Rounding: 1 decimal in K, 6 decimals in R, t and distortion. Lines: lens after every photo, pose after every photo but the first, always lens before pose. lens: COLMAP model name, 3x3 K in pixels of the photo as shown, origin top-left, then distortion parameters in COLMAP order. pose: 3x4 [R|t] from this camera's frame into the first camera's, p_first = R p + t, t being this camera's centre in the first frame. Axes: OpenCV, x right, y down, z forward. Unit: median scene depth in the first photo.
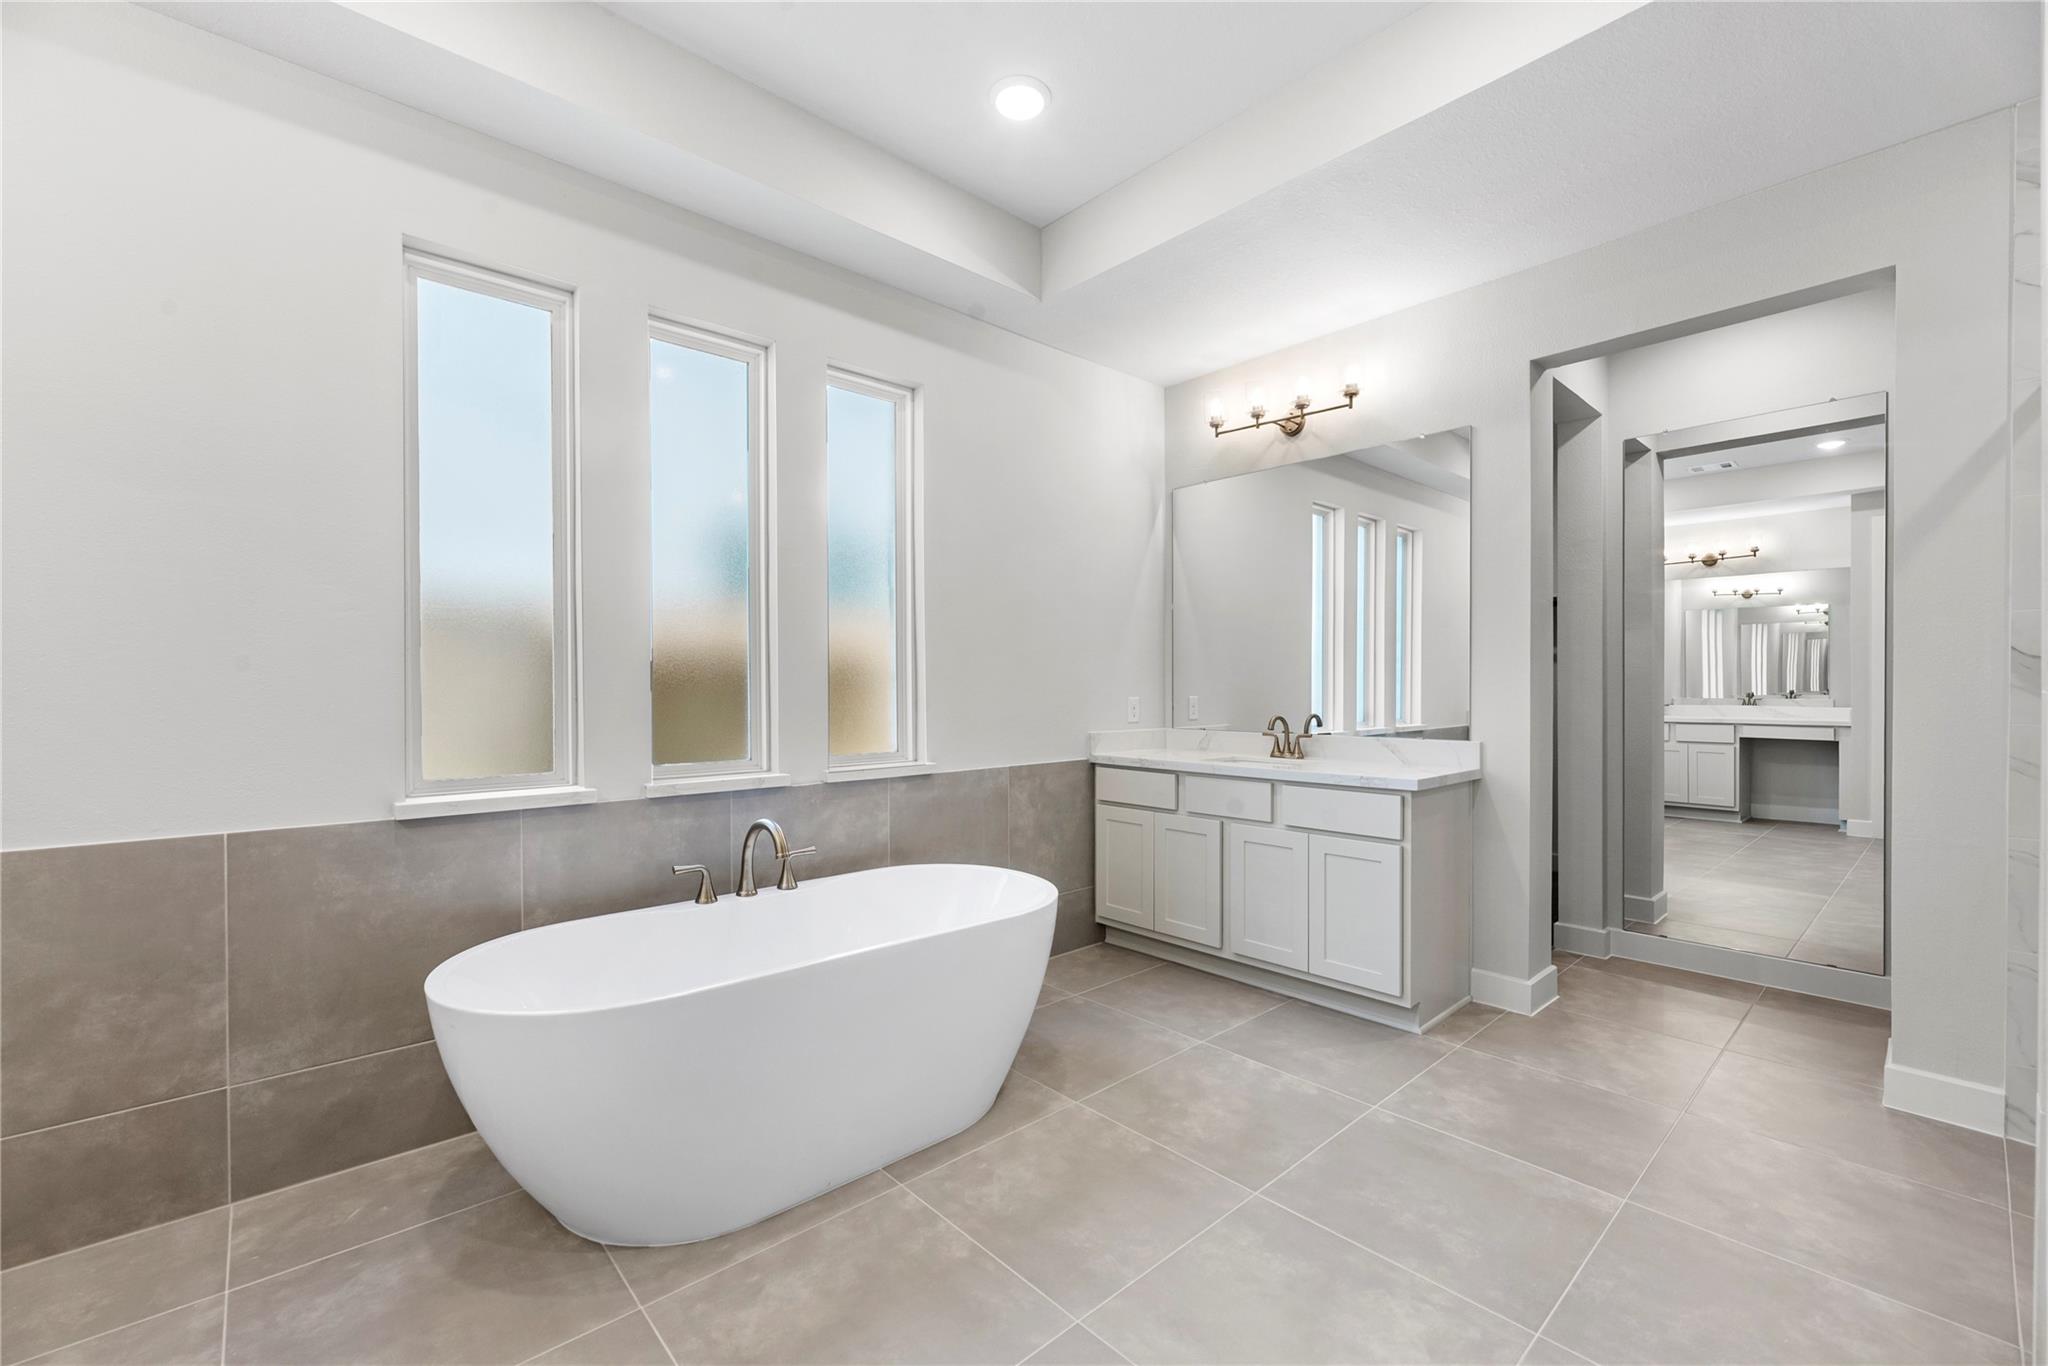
lens RADIAL K [[847.0, 0, 1029.5], [0, 847.0, 691.9], [0, 0, 1]] dist [-0.000245, 0.000201]
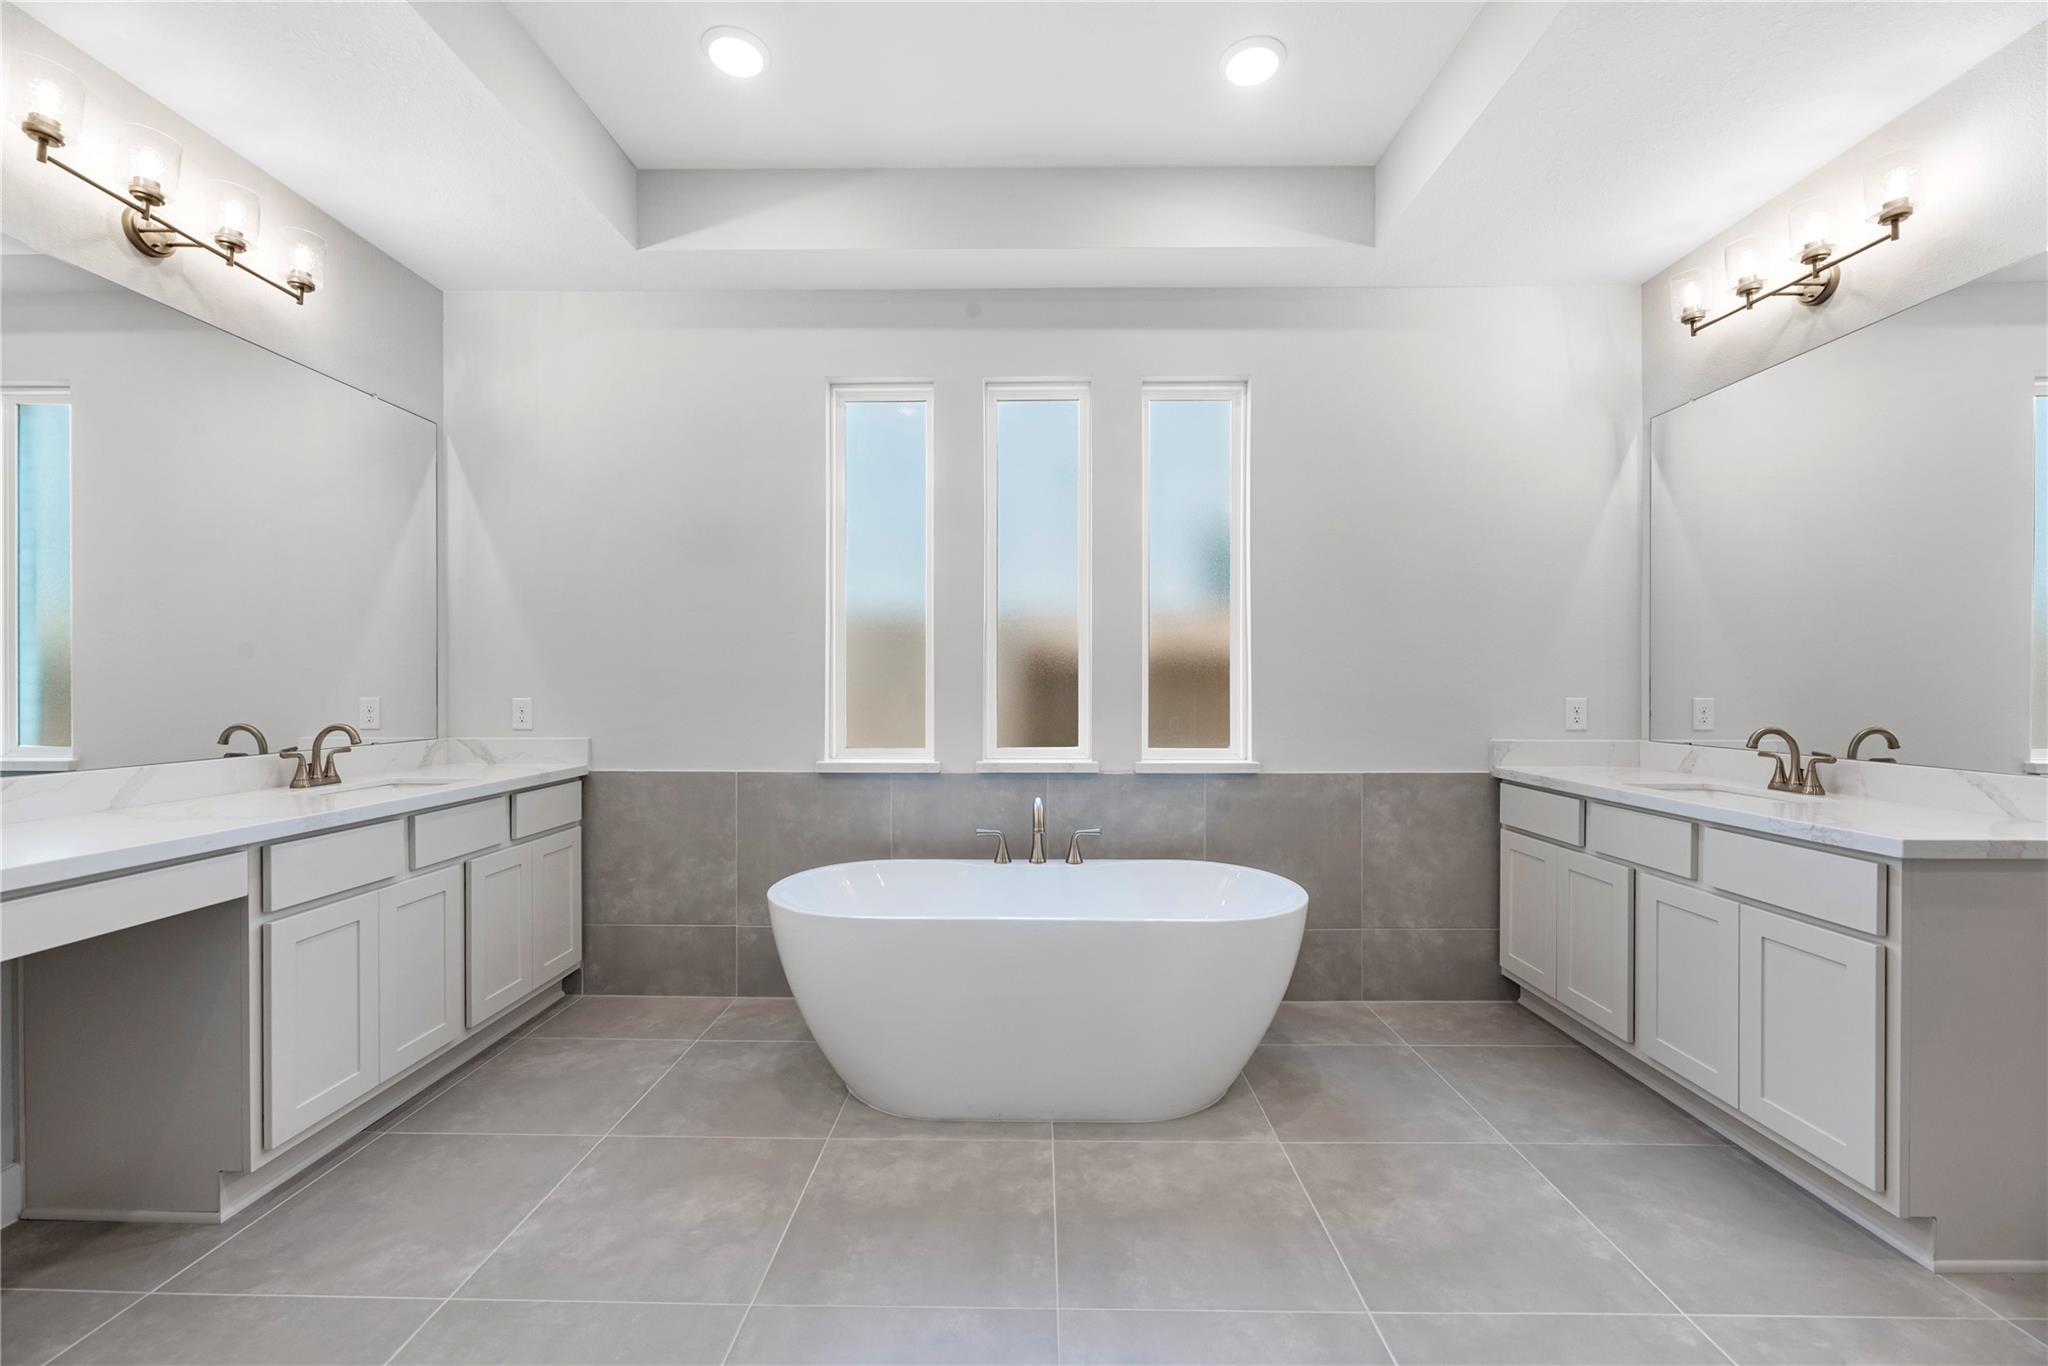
lens RADIAL K [[847.0, 0, 1024.7], [0, 847.0, 681.3], [0, 0, 1]] dist [-0.000245, 0.000201]
pose [[0.725773, 0.000721, -0.687933, 0.410787], [-0.005796, 0.999970, -0.005068, -0.002602], [0.687909, 0.007666, 0.725756, 0.128680]]
